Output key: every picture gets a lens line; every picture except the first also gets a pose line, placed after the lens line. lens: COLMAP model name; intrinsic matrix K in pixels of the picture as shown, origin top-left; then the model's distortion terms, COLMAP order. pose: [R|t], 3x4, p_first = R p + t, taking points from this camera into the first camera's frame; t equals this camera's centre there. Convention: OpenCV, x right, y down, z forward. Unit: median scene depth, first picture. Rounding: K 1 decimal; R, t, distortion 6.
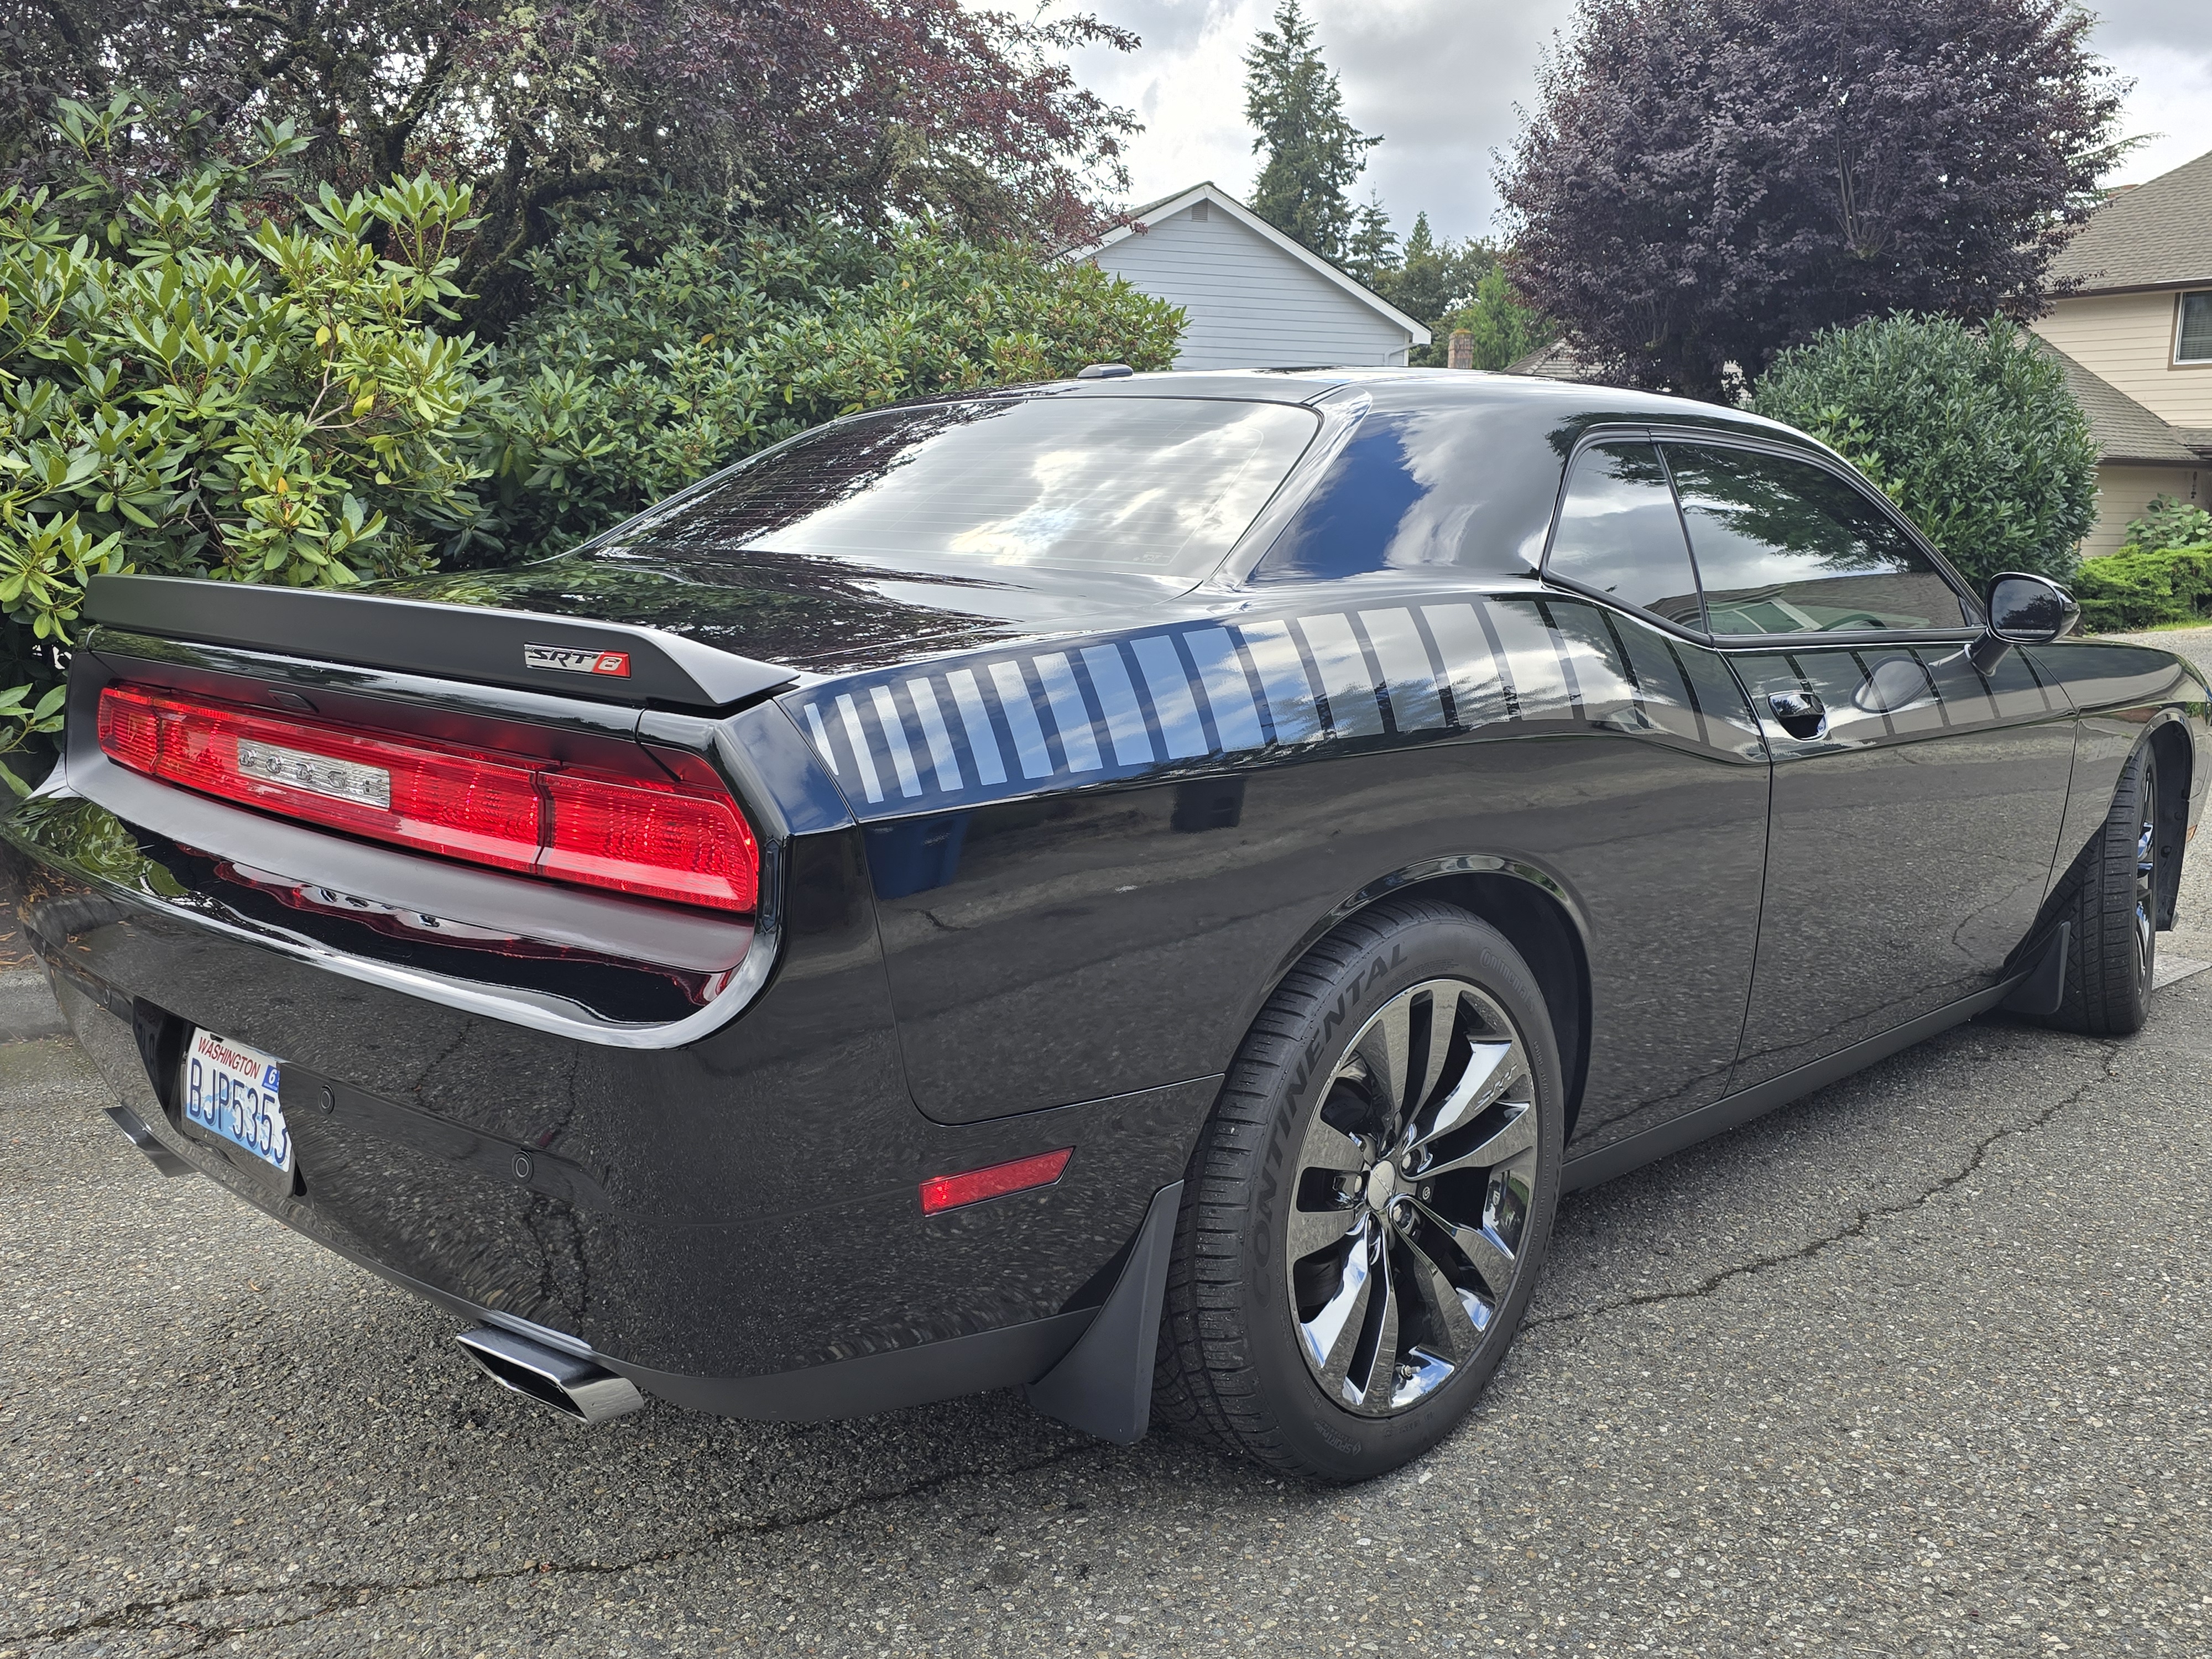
lens RADIAL K [[1860.2, 0, 1107.9], [0, 1860.2, 852.3], [0, 0, 1]] dist [0.079384, -0.089729]
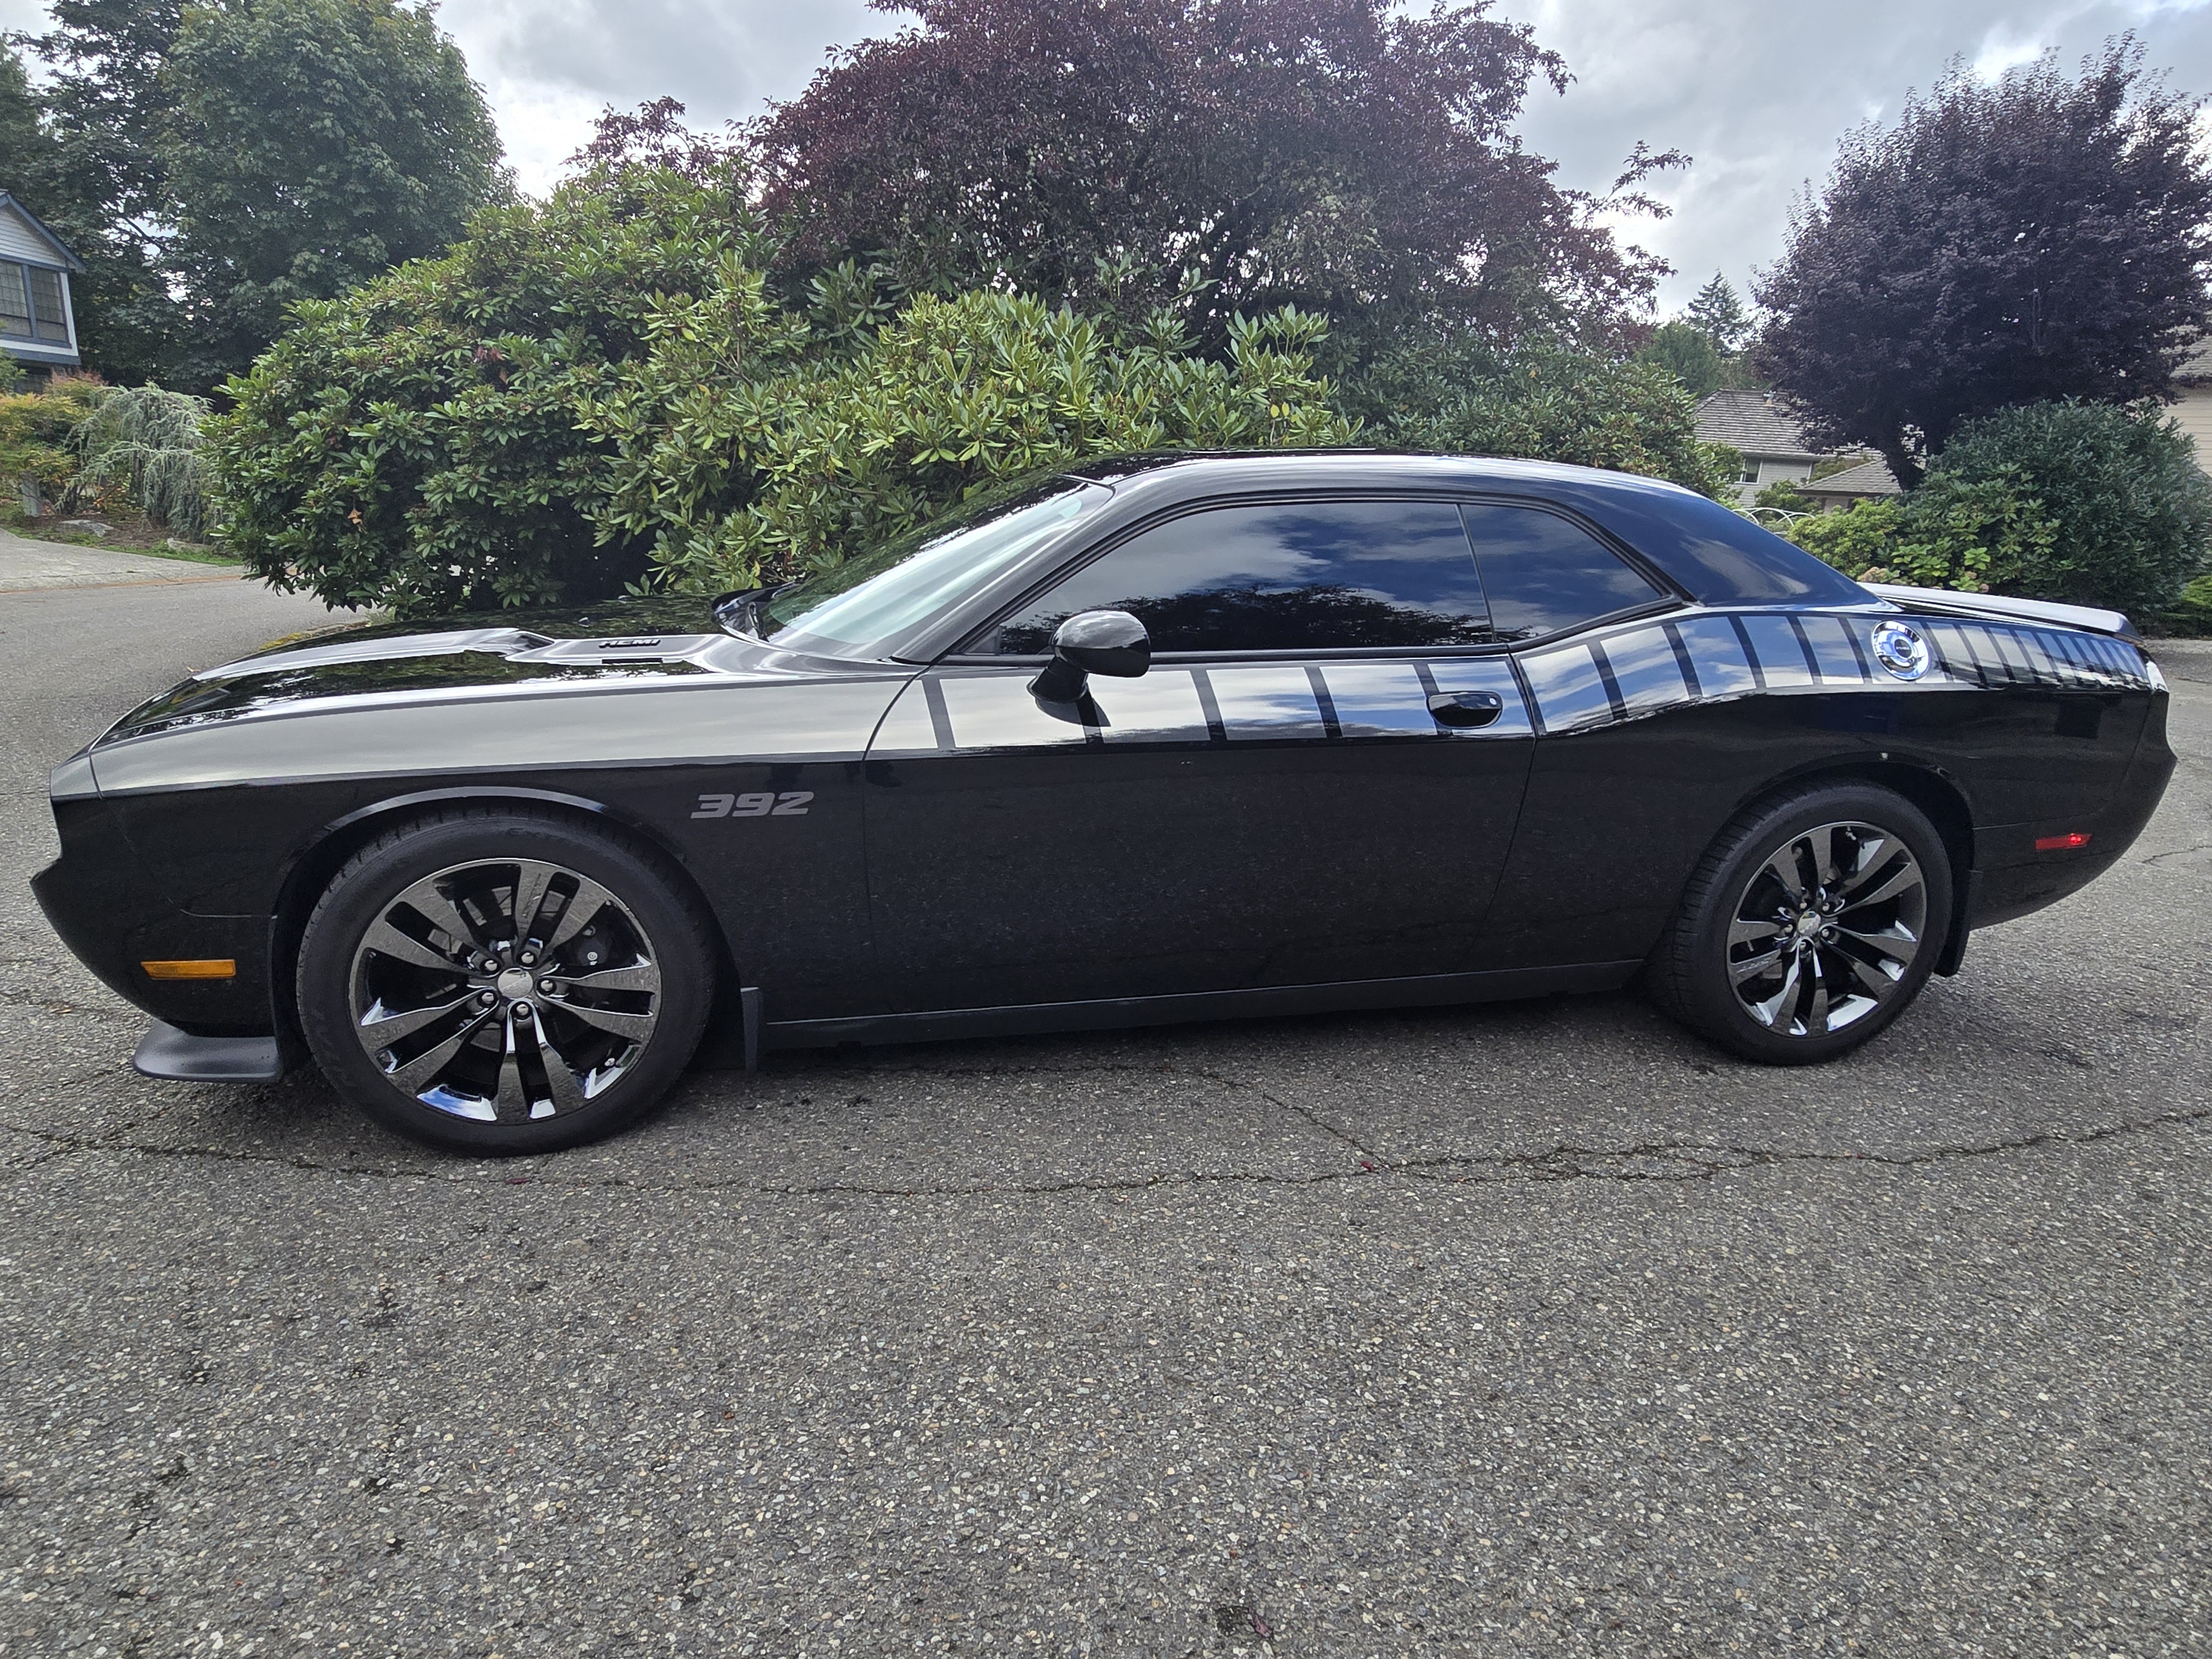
lens RADIAL K [[1229.1, 0, 1092.5], [0, 1229.1, 822.1], [0, 0, 1]] dist [-0.002012, -0.002148]
pose [[0.980903, 0.094107, -0.170214, -0.289214], [-0.079757, 0.992808, 0.089280, 0.001812], [0.177391, -0.074000, 0.981354, -0.097484]]
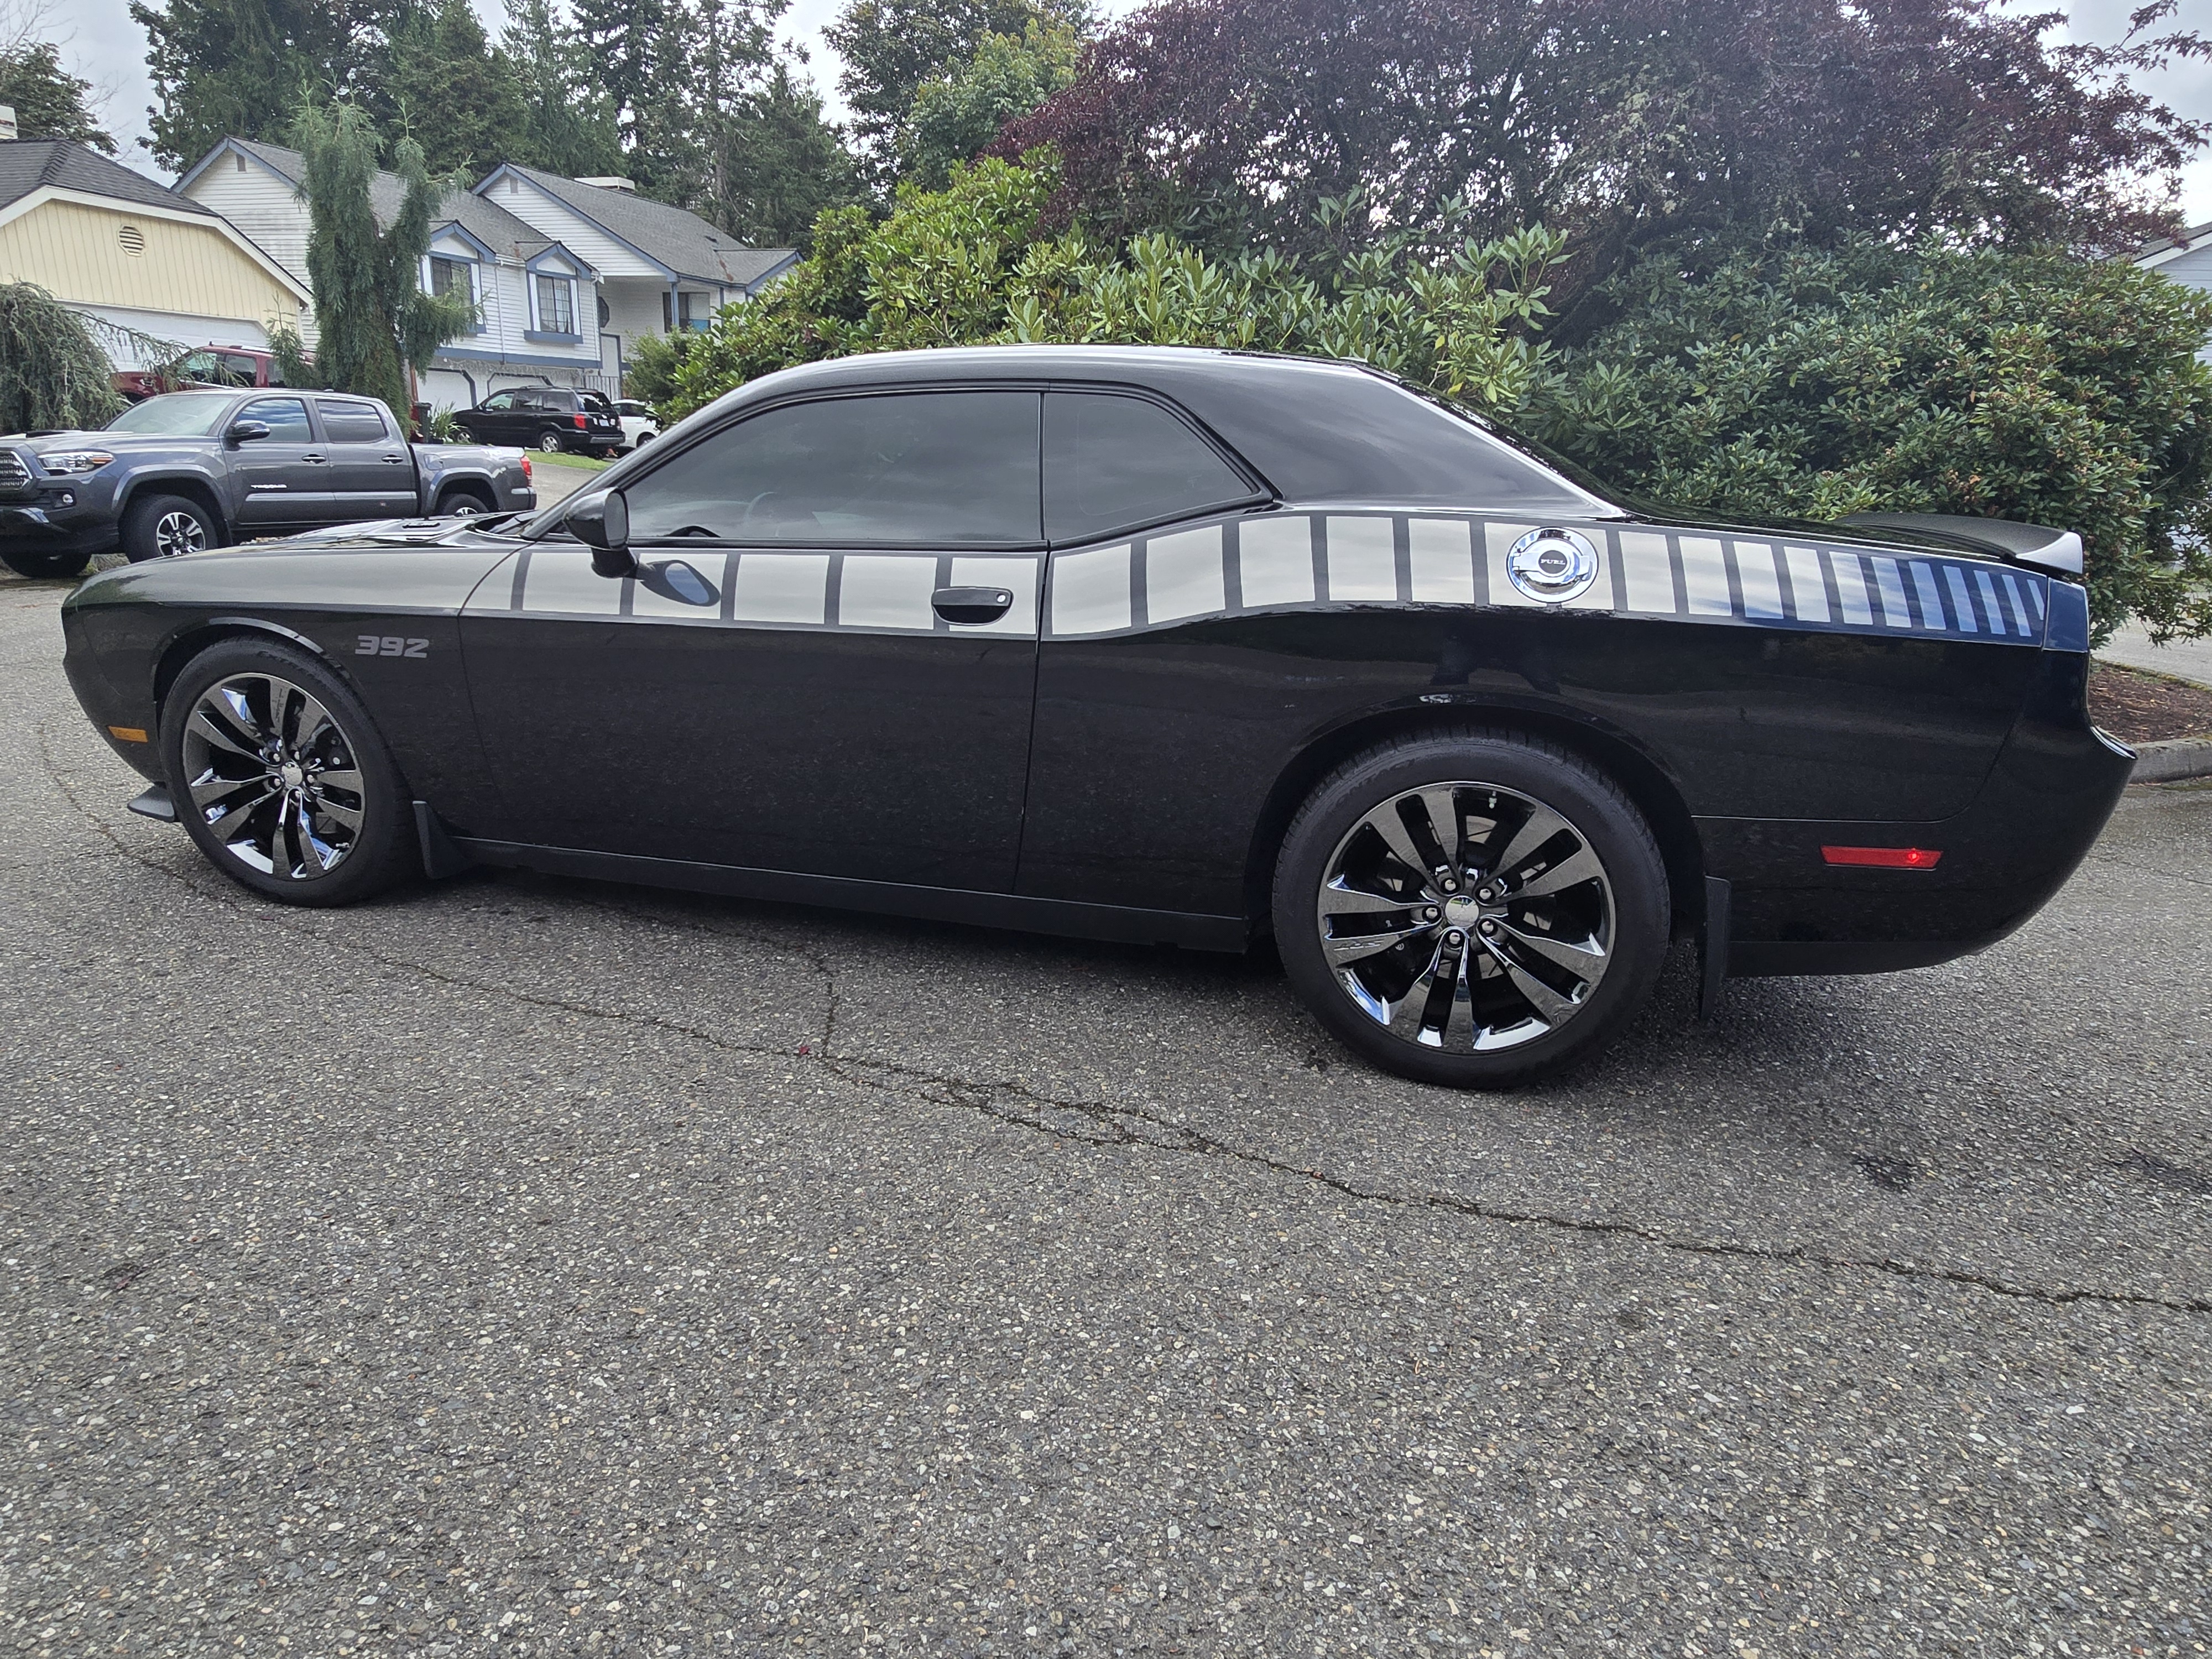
lens RADIAL K [[1232.8, 0, 1108.5], [0, 1232.8, 818.6], [0, 0, 1]] dist [0.001639, -0.006308]
pose [[0.772205, 0.204958, -0.601408, 0.035172], [-0.147250, 0.978502, 0.144401, -0.005048], [0.618075, -0.022950, 0.785784, 0.045520]]
